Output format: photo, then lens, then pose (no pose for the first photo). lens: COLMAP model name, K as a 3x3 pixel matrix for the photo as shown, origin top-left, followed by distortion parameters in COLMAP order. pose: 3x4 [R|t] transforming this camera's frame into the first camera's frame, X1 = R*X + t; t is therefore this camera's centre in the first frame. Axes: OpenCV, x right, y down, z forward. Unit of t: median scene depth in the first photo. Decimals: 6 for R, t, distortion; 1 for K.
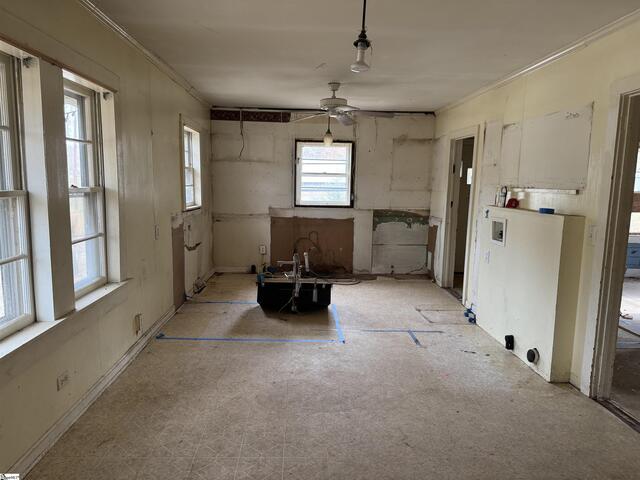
lens RADIAL K [[444.7, 0, 318.5], [0, 444.7, 241.3], [0, 0, 1]] dist [0.040477, -0.041527]
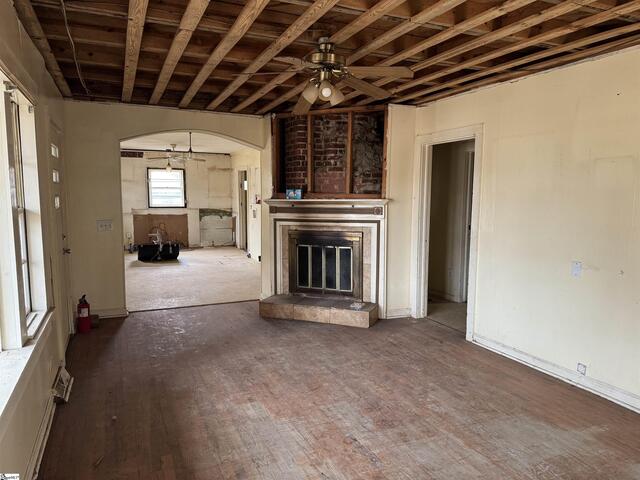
lens RADIAL K [[444.7, 0, 335.4], [0, 444.7, 251.3], [0, 0, 1]] dist [0.040477, -0.041527]
pose [[0.915290, -0.063455, 0.397766, -0.090682], [0.062136, 0.997936, 0.016220, 0.098341], [-0.397974, 0.009870, 0.917343, -0.790434]]
